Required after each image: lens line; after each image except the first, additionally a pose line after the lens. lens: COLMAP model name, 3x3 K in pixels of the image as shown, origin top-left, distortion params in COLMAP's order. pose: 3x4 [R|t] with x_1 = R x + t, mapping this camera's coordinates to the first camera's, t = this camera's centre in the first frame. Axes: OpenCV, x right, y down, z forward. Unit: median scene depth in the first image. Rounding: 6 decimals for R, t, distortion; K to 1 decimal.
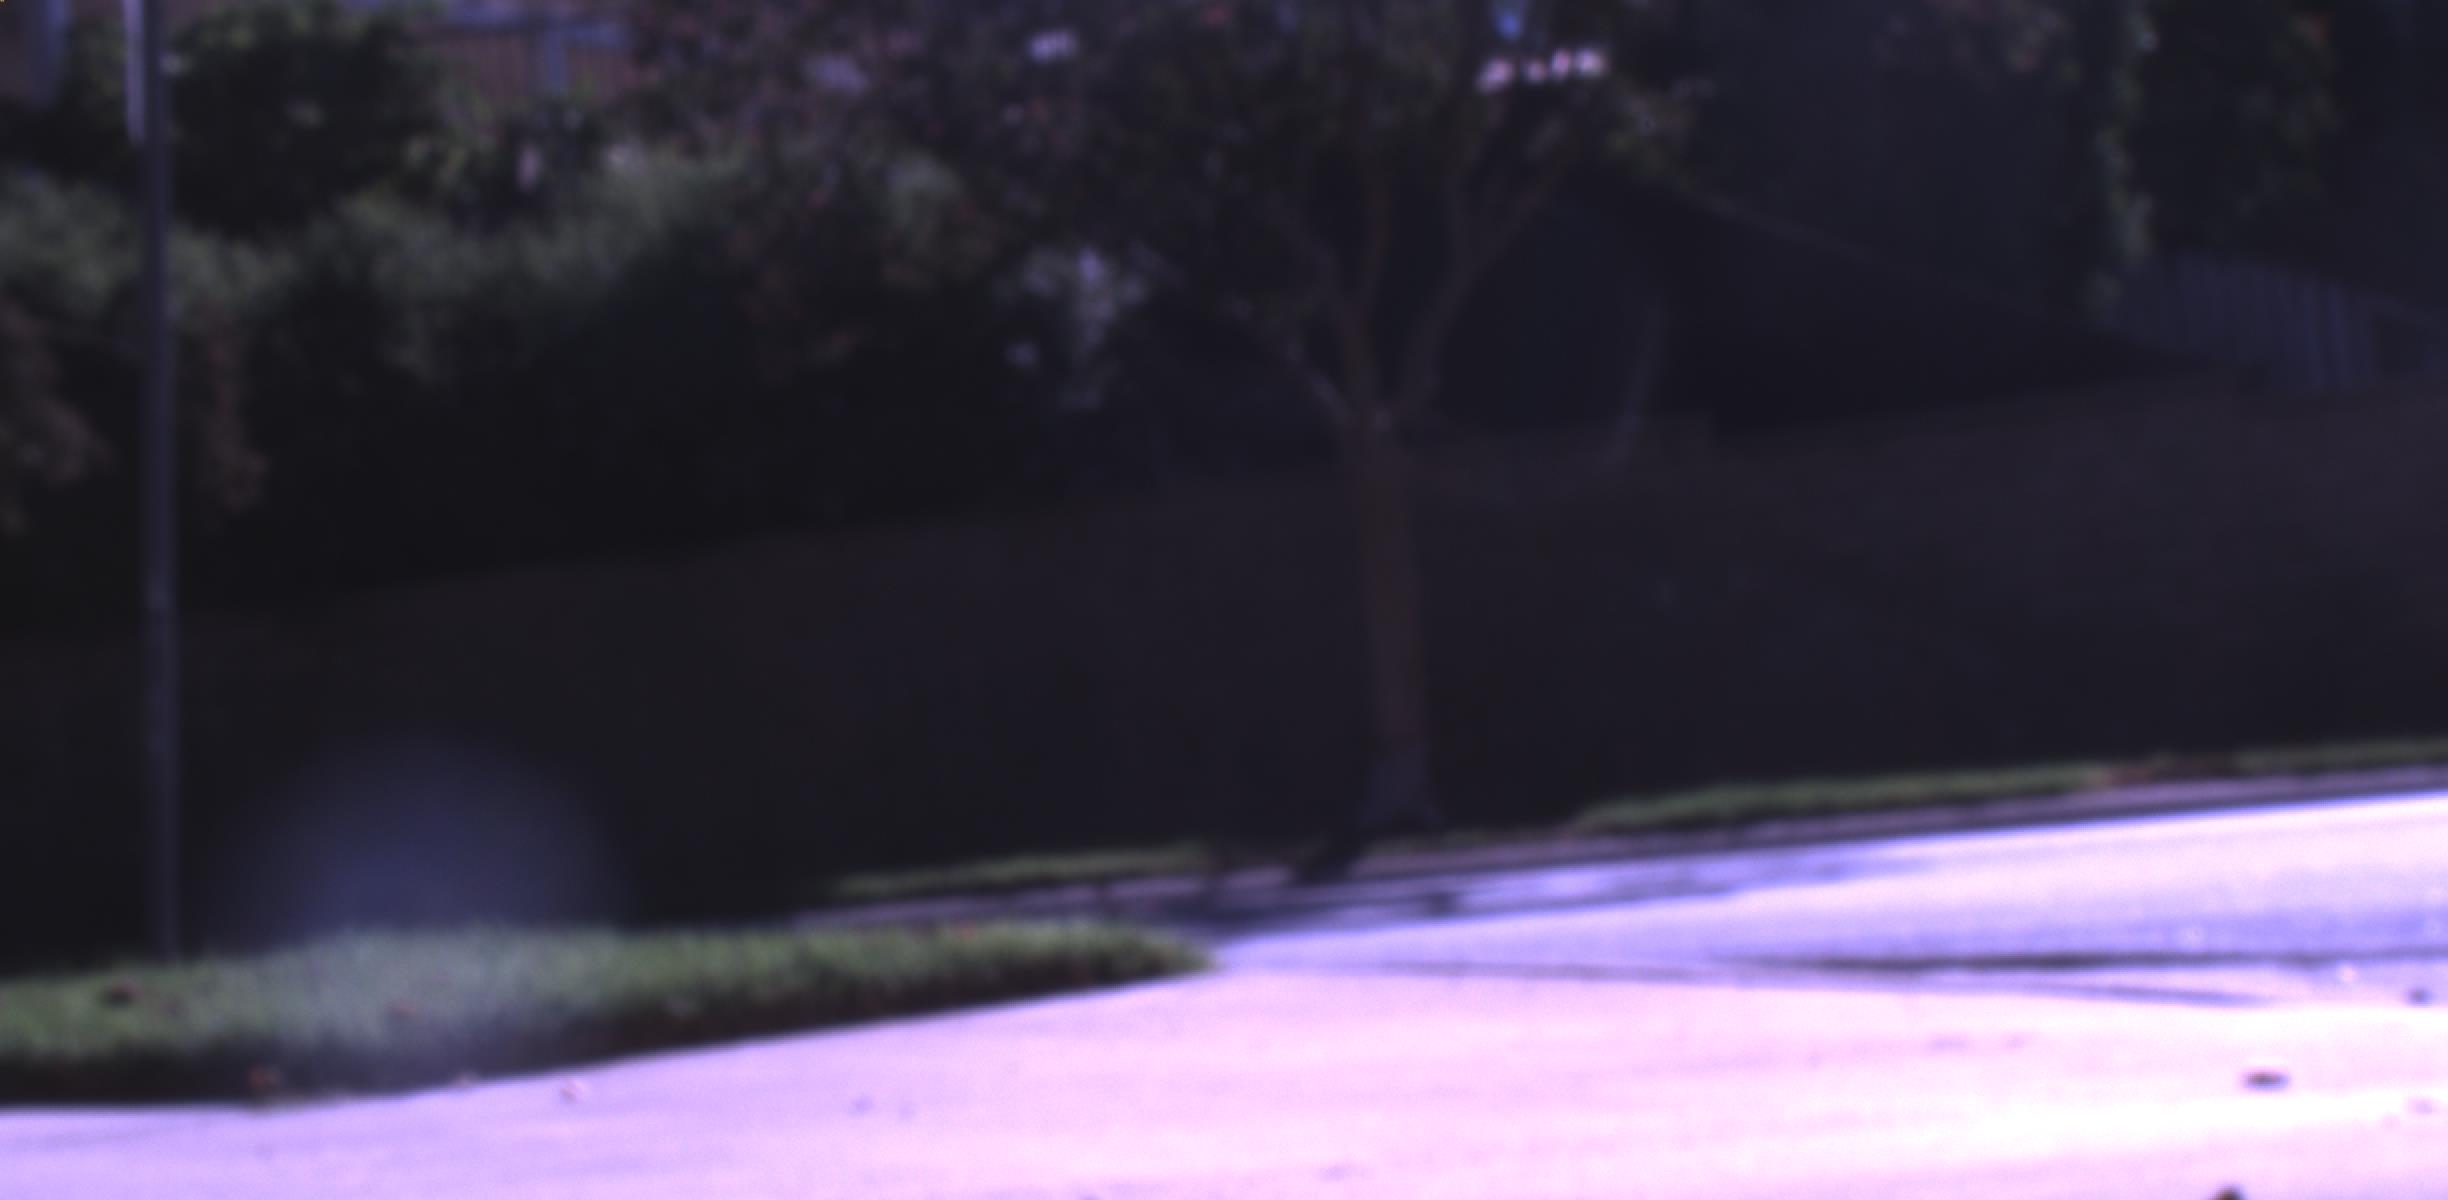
lens RADIAL K [[4830.5, 0, 1290.4], [0, 4830.5, 1023.0], [0, 0, 1]] dist [-0.179385, 0.872841]
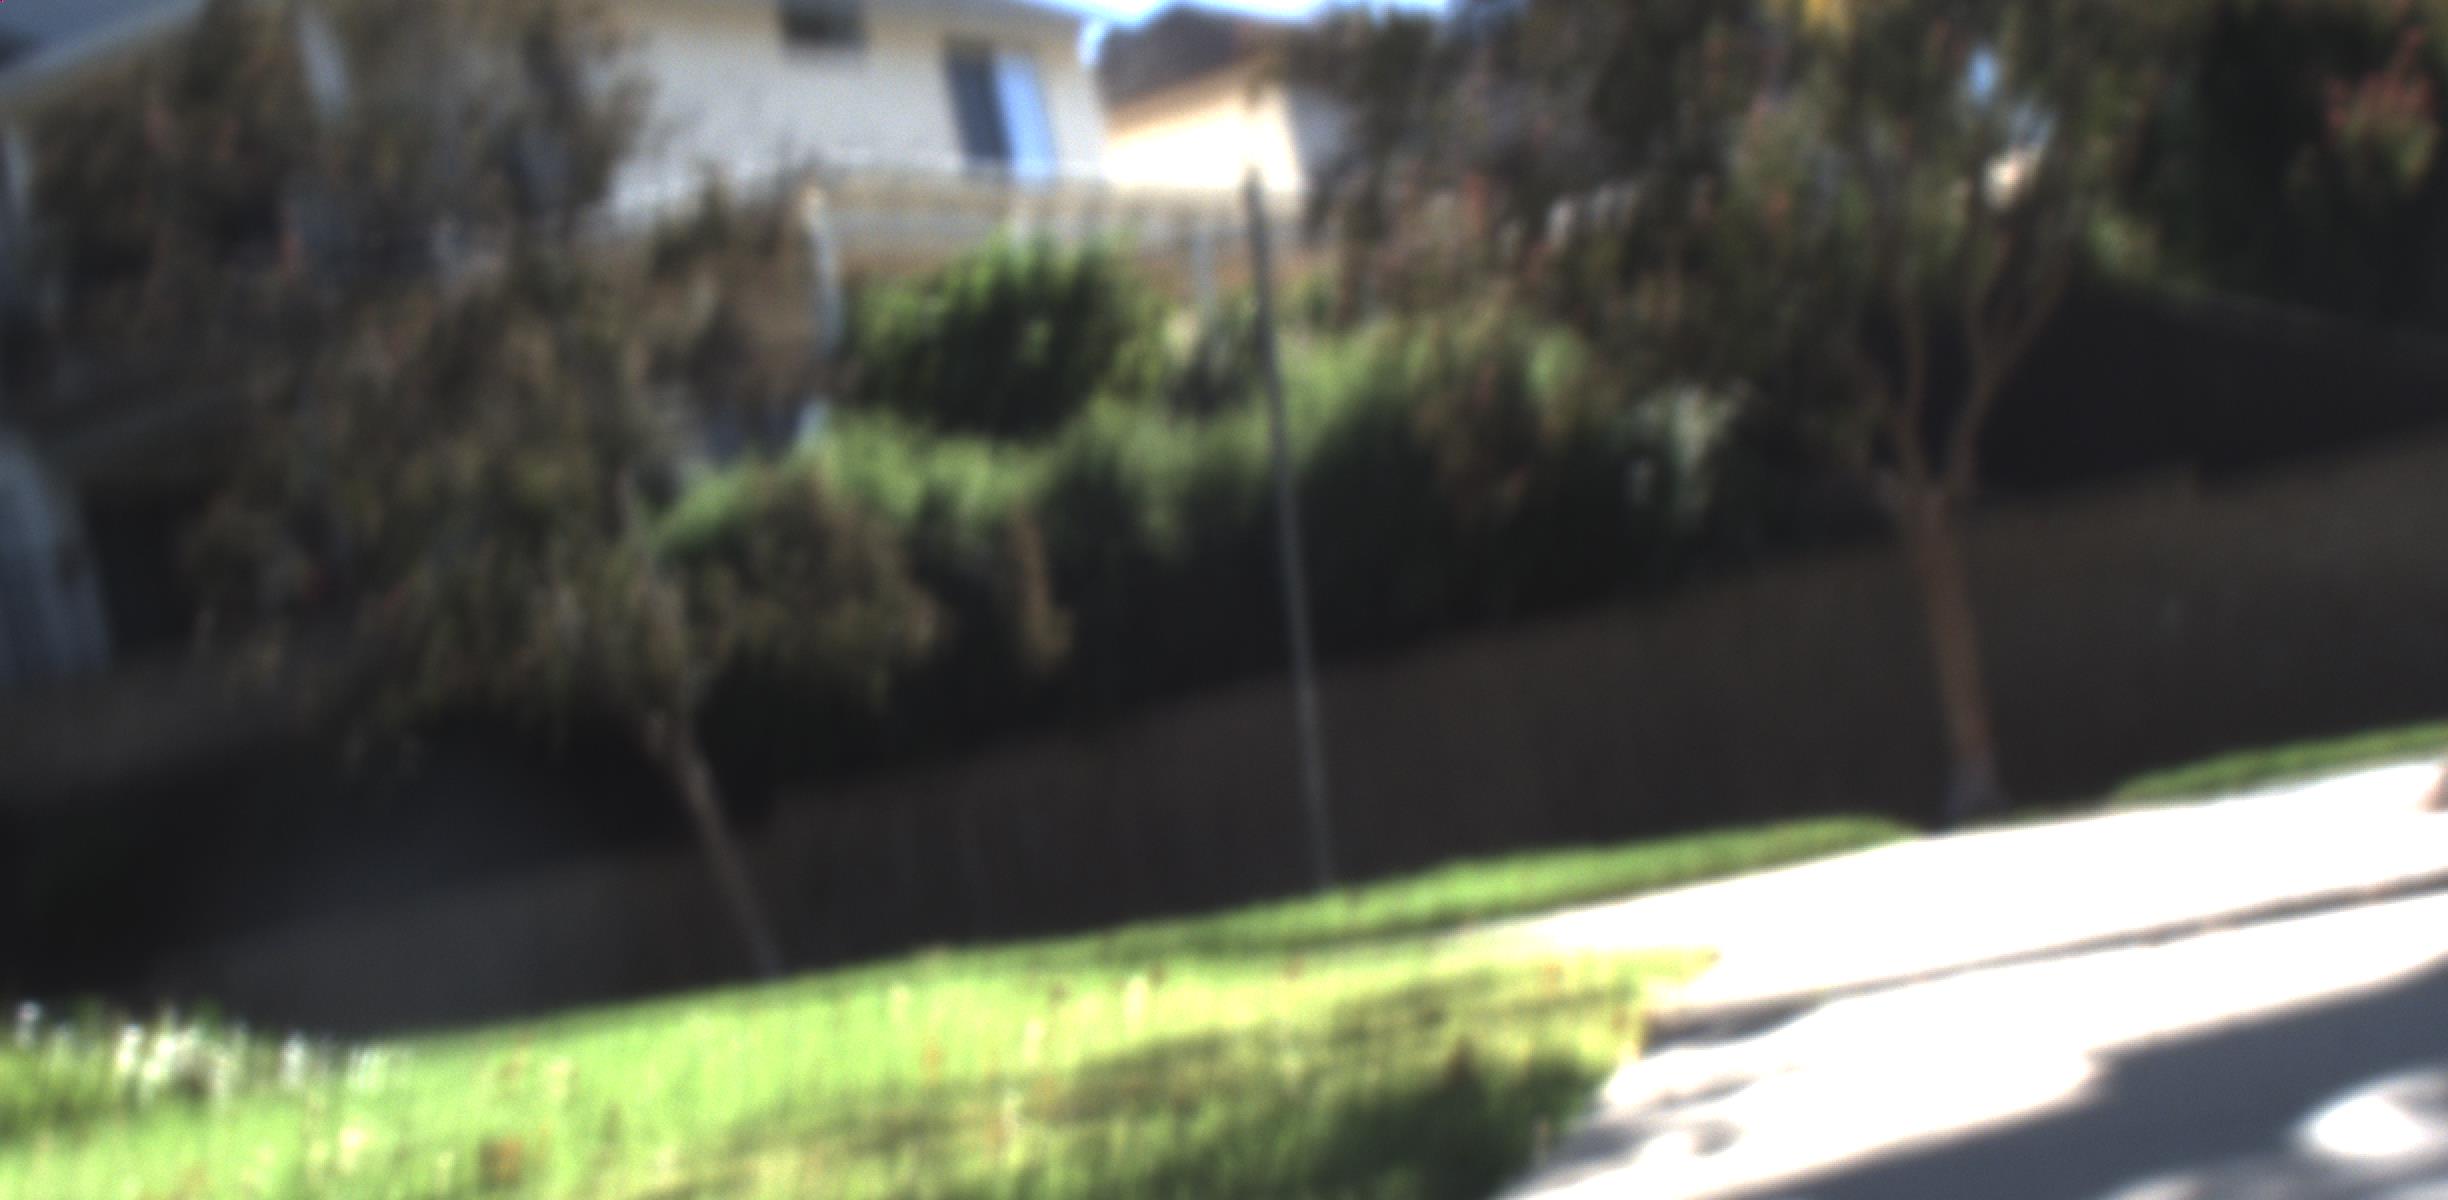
lens RADIAL K [[4830.5, 0, 1290.4], [0, 4830.5, 1023.0], [0, 0, 1]] dist [-0.179385, 0.872841]
pose [[0.988866, -0.092199, -0.116807, -0.012833], [0.090254, 0.995679, -0.021838, 0.023668], [0.118316, 0.011052, 0.992915, -0.275975]]
